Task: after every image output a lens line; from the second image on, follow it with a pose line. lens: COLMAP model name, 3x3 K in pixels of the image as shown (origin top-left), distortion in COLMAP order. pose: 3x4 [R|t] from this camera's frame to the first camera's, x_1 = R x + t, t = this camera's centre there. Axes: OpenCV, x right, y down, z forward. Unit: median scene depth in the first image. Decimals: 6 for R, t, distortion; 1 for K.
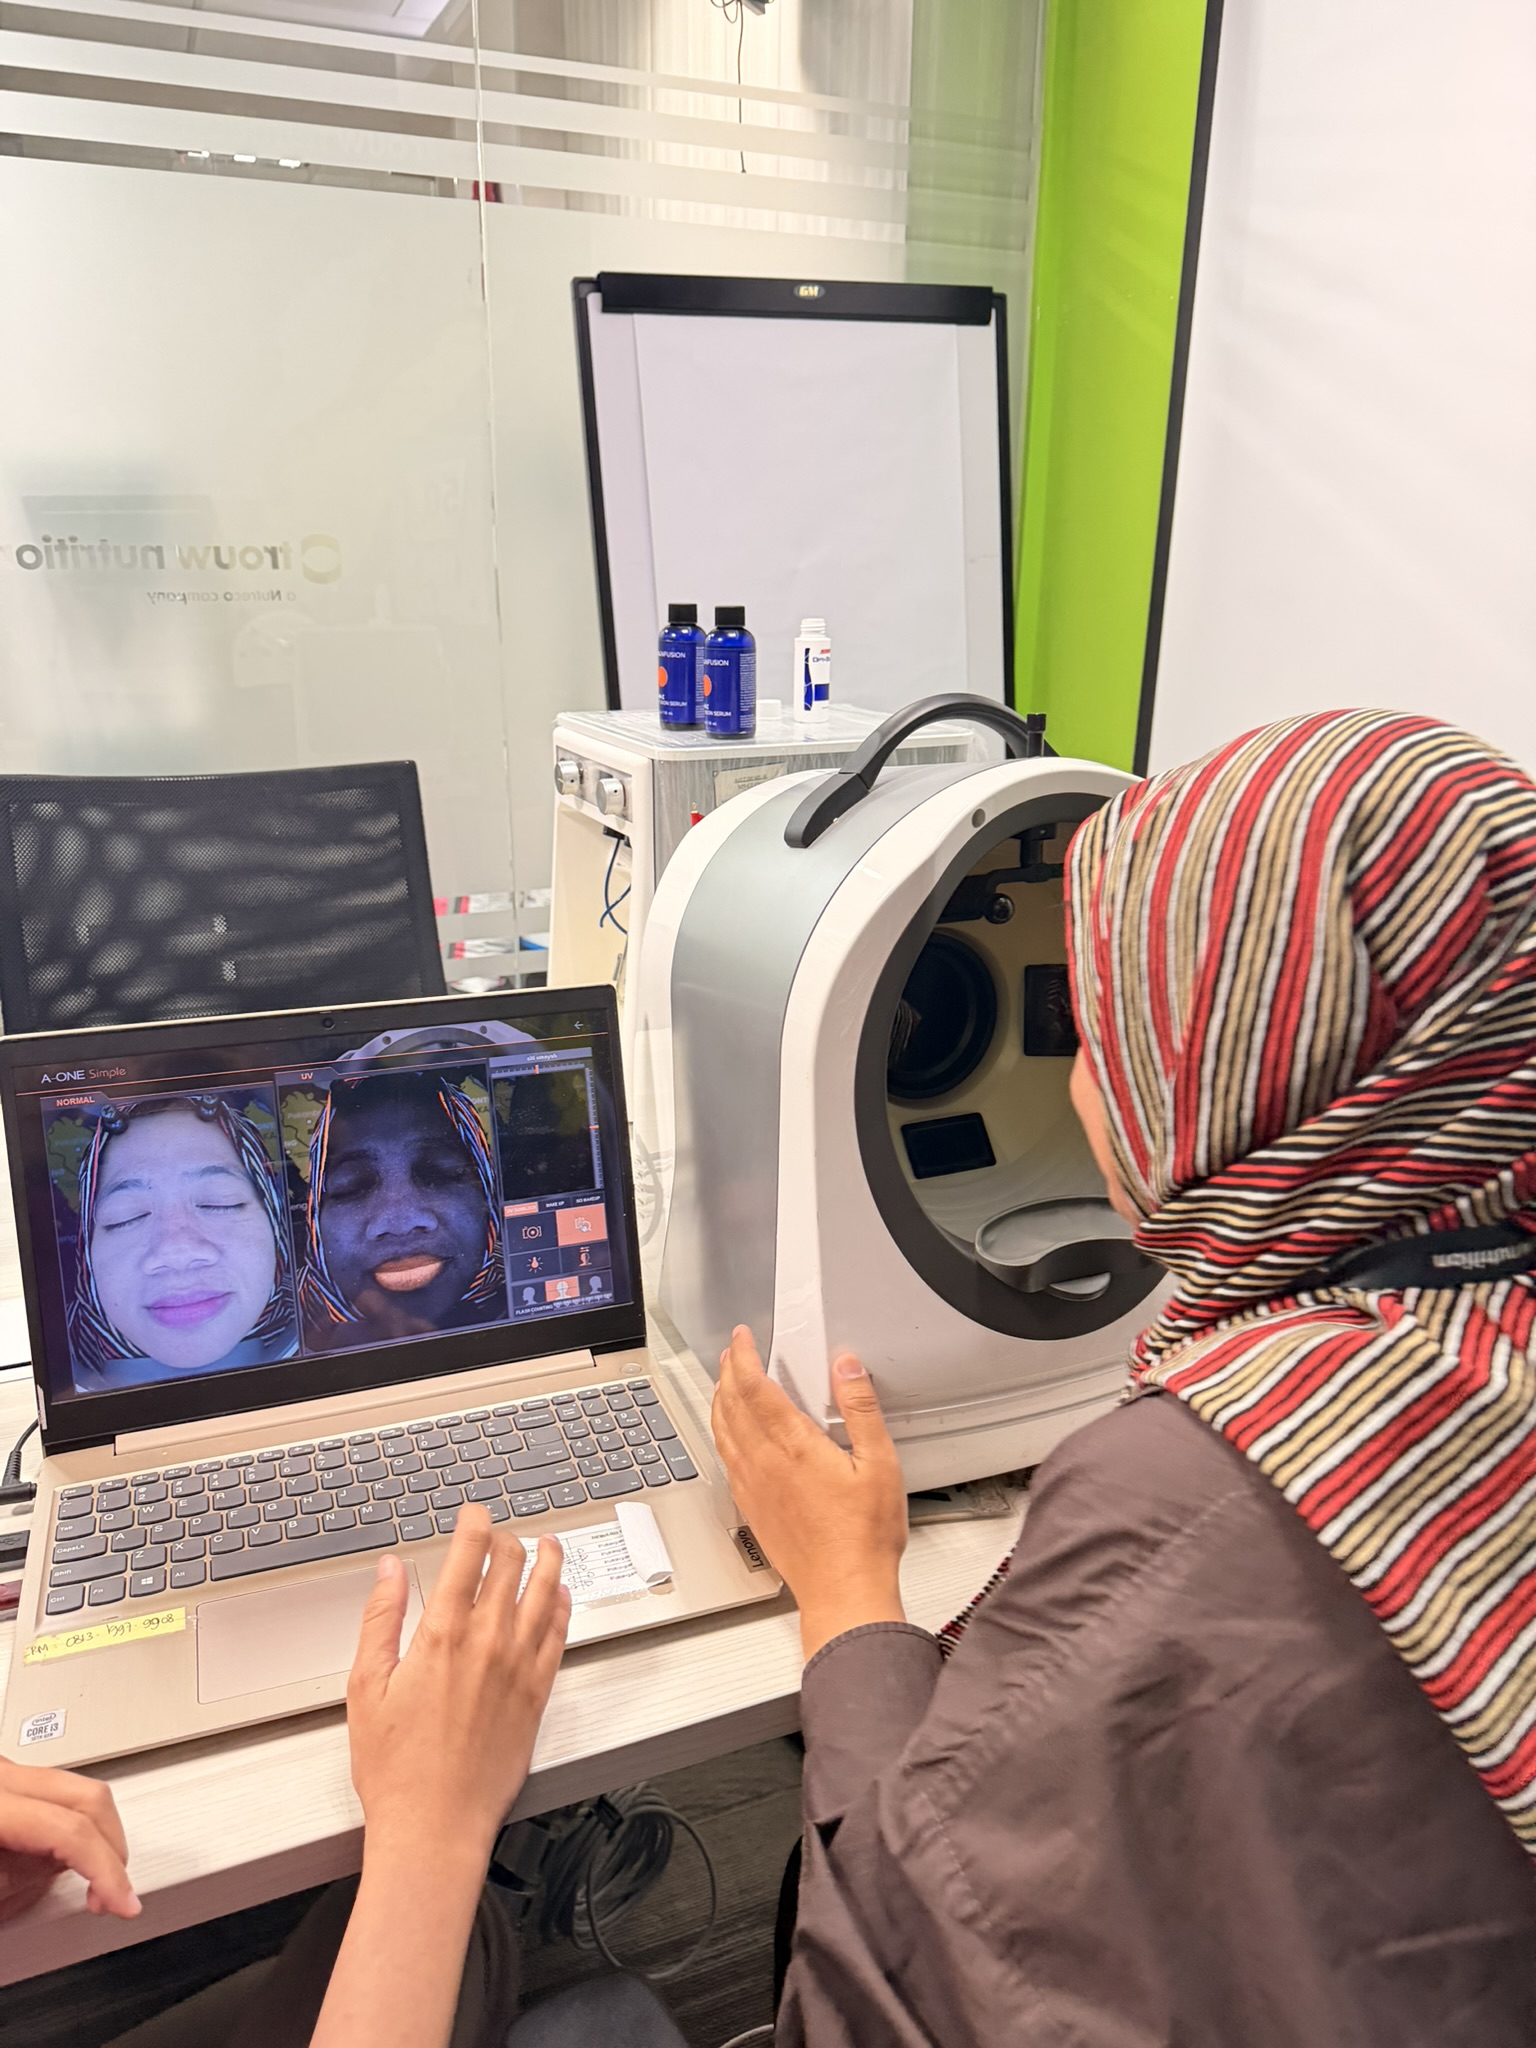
lens RADIAL K [[1449.7, 0, 768.0], [0, 1449.7, 1024.0], [0, 0, 1]] dist [0.019393, -0.035942]
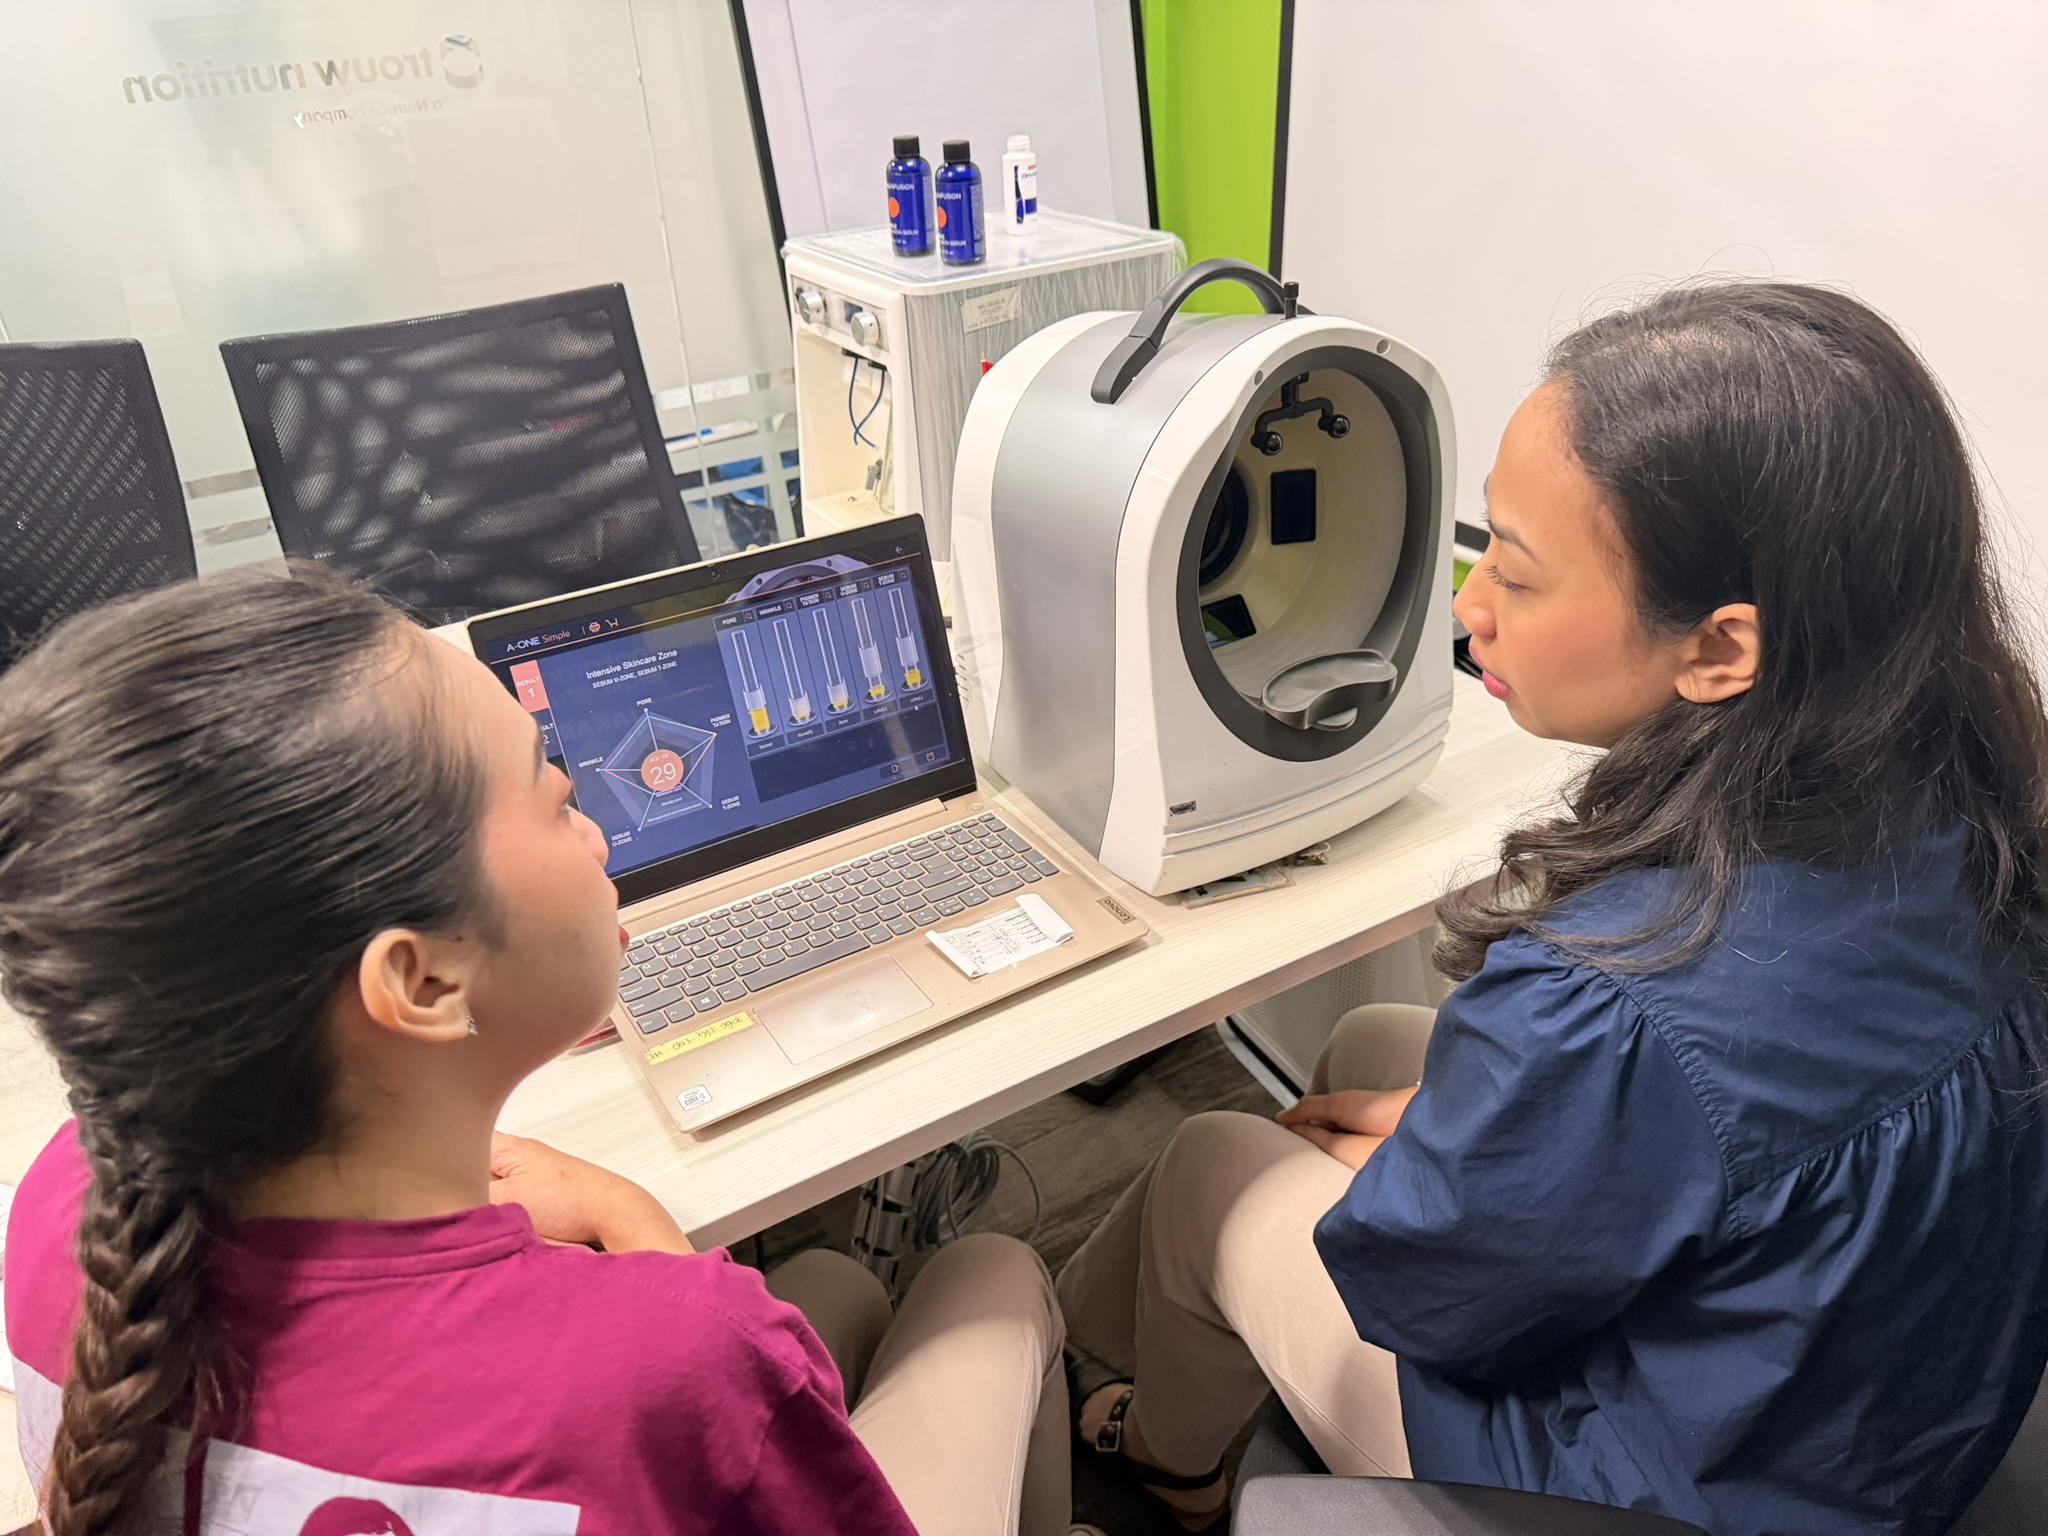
lens RADIAL K [[1449.7, 0, 1002.6], [0, 1449.7, 766.0], [0, 0, 1]] dist [0.019393, -0.035942]
pose [[0.990342, -0.113625, 0.079449, -0.133197], [0.093681, 0.970831, 0.220708, -0.067253], [-0.102209, -0.211133, 0.972099, -0.178912]]
